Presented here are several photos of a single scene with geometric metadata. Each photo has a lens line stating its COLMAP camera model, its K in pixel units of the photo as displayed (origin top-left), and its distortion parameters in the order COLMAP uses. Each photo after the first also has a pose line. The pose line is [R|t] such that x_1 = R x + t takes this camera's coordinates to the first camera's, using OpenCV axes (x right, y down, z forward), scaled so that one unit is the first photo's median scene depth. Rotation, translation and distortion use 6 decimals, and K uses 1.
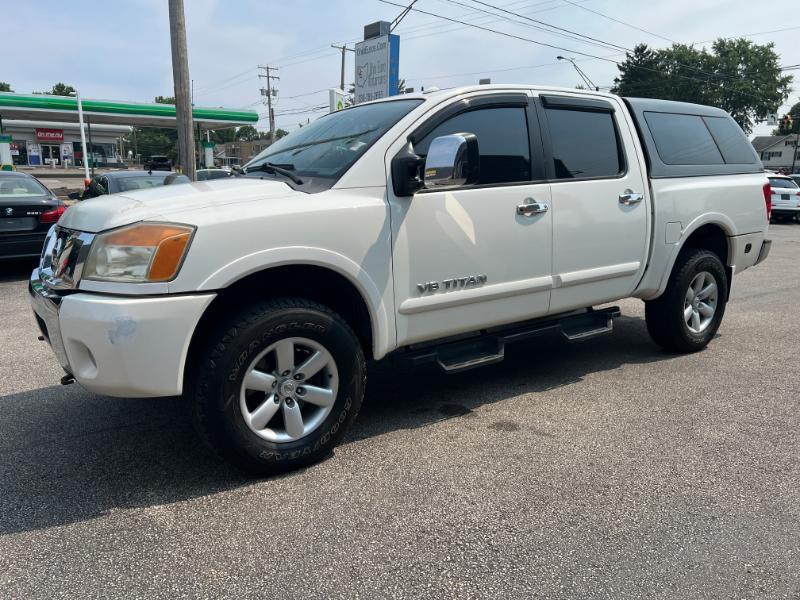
lens RADIAL K [[605.0, 0, 398.2], [0, 605.0, 296.4], [0, 0, 1]] dist [0.049461, -0.055477]
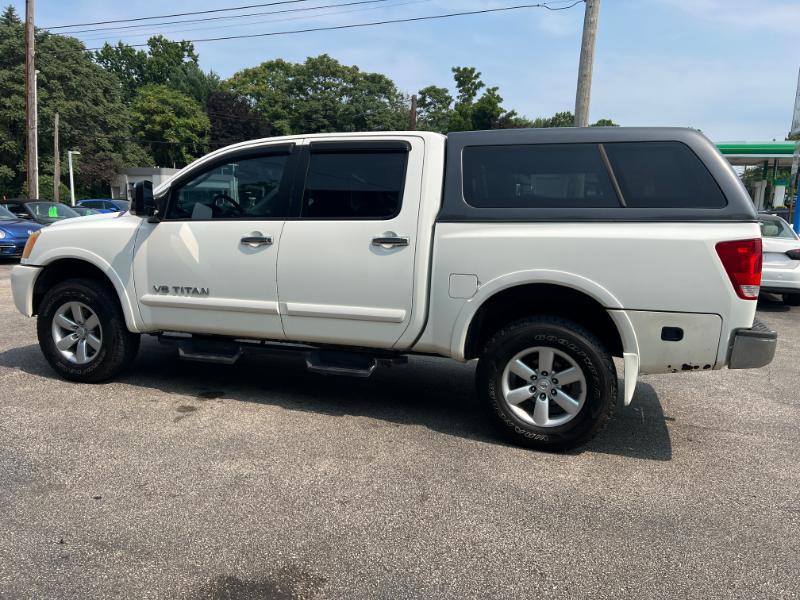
lens RADIAL K [[605.0, 0, 401.0], [0, 605.0, 293.9], [0, 0, 1]] dist [0.049461, -0.055477]
pose [[0.589135, 0.129362, -0.797613, 1.258813], [-0.181156, 0.983120, 0.025643, -0.117529], [0.787466, 0.129385, 0.602625, 0.501060]]
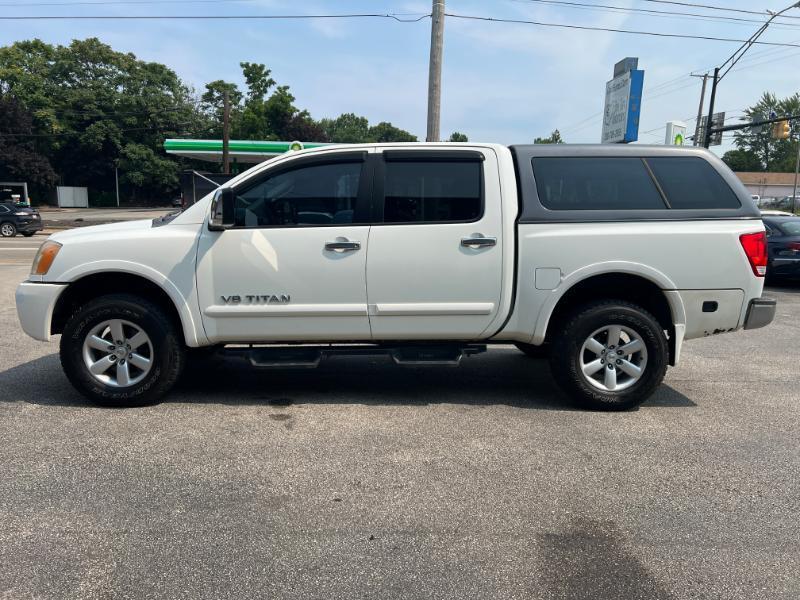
lens RADIAL K [[605.0, 0, 399.2], [0, 605.0, 297.6], [0, 0, 1]] dist [0.049461, -0.055477]
pose [[0.829334, 0.090405, -0.551391, 0.932890], [-0.120569, 0.992530, -0.018612, -0.031961], [0.545590, 0.081916, 0.834039, 0.064924]]
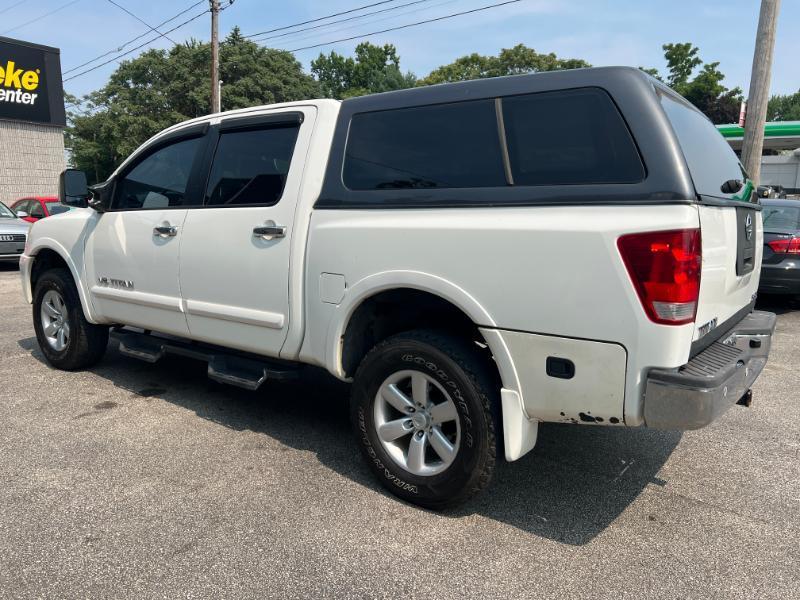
lens RADIAL K [[605.0, 0, 402.1], [0, 605.0, 302.9], [0, 0, 1]] dist [0.049461, -0.055477]
pose [[0.298938, 0.164865, -0.939923, 1.308043], [-0.197438, 0.974336, 0.108107, -0.208619], [0.933624, 0.153259, 0.323817, 1.006082]]
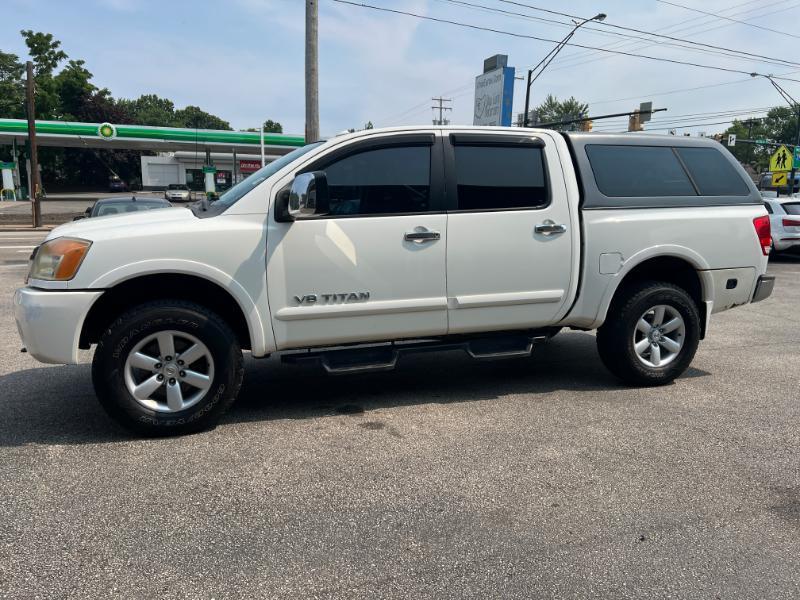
lens RADIAL K [[605.0, 0, 398.7], [0, 605.0, 300.9], [0, 0, 1]] dist [0.049461, -0.055477]
pose [[0.958202, 0.053888, -0.280970, 0.471608], [-0.063621, 0.997645, -0.025626, 0.006179], [0.278928, 0.042430, 0.959374, -0.073462]]
